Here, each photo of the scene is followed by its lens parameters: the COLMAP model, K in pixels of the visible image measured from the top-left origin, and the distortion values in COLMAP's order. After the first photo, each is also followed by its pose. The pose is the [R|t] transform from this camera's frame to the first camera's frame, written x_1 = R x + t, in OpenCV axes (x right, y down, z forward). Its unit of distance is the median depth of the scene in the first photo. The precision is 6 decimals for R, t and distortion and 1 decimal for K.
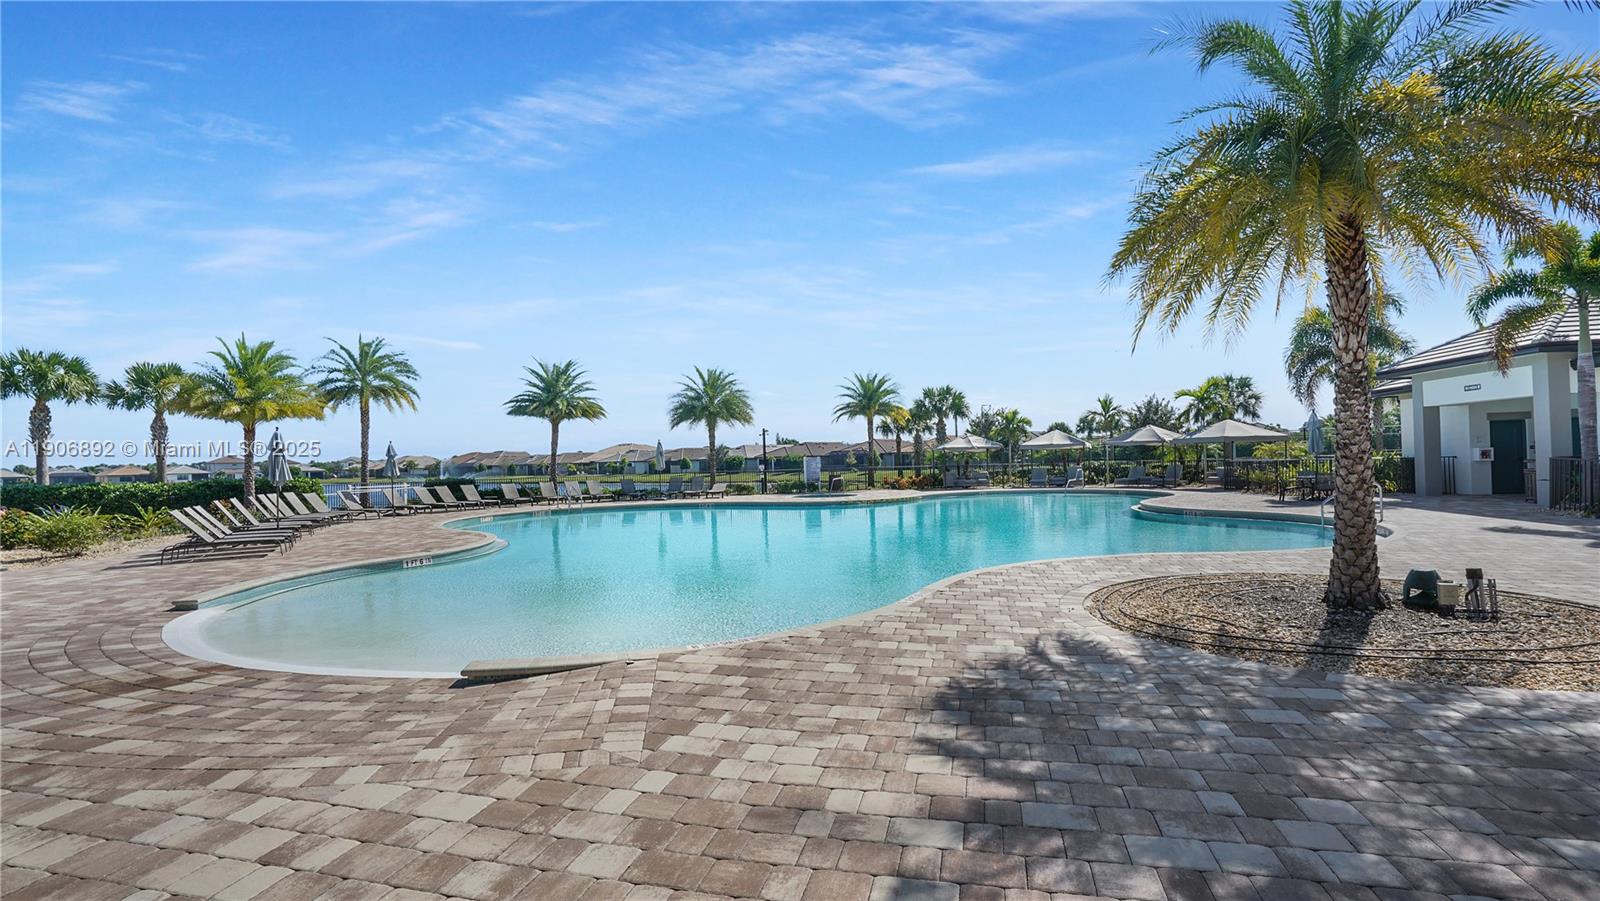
lens RADIAL K [[762.2, 0, 800.0], [0, 762.2, 450.5], [0, 0, 1]] dist [-0.034639, 0.000243]
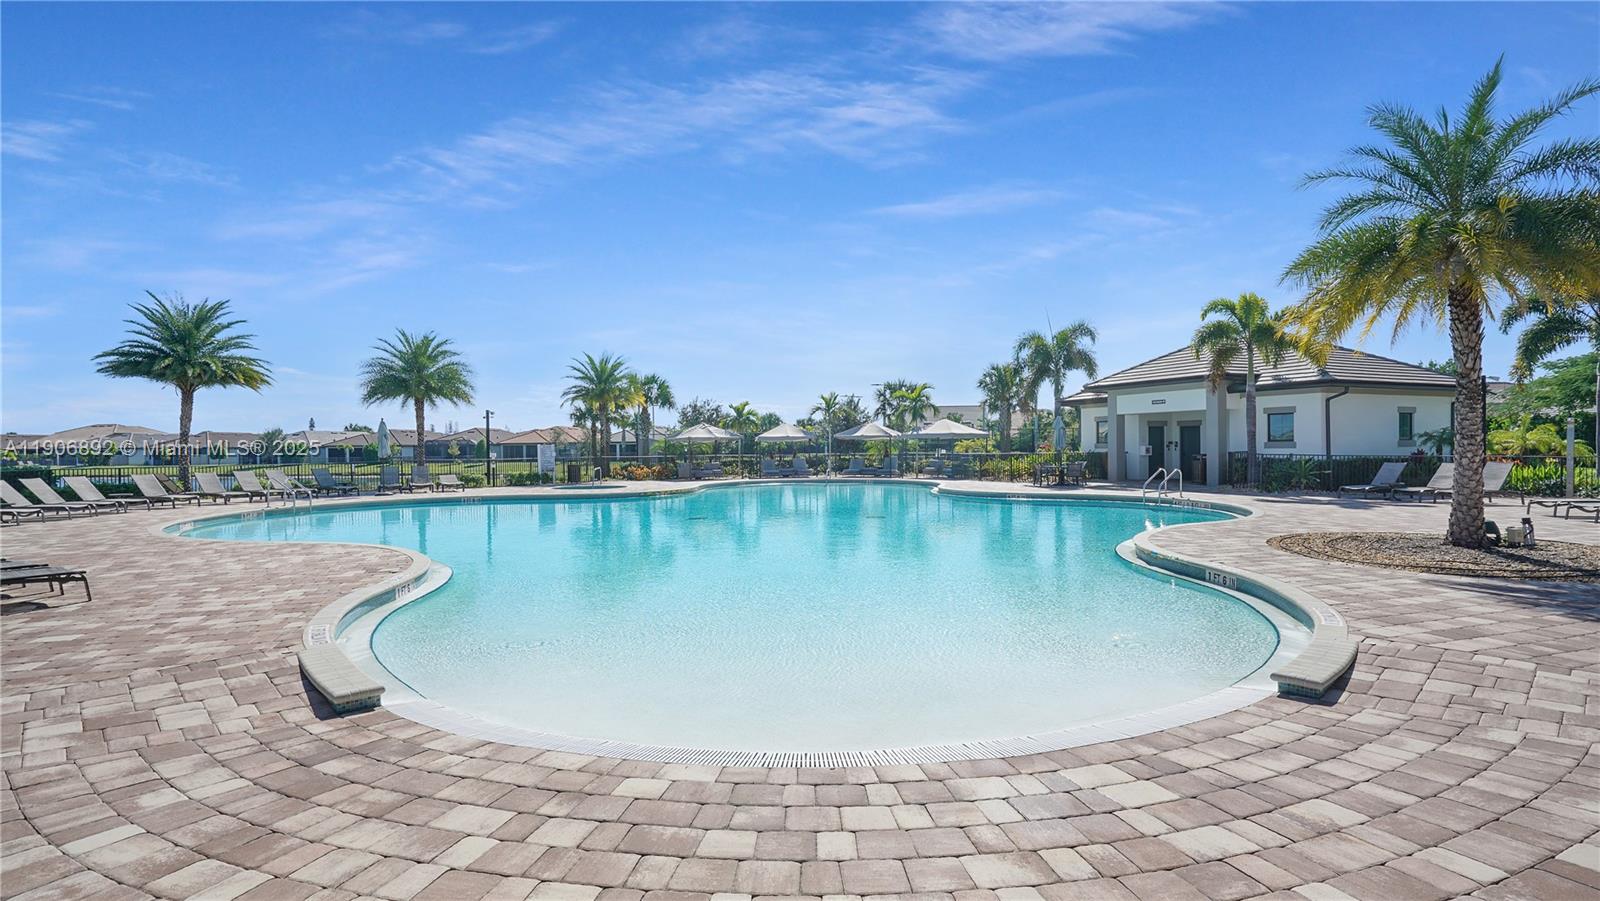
lens RADIAL K [[762.2, 0, 800.0], [0, 762.2, 450.5], [0, 0, 1]] dist [-0.034639, 0.000243]
pose [[0.834109, 0.015139, 0.551392, -0.226180], [-0.019191, 0.999815, 0.001581, 0.008686], [-0.551266, -0.011901, 0.834245, 0.107229]]
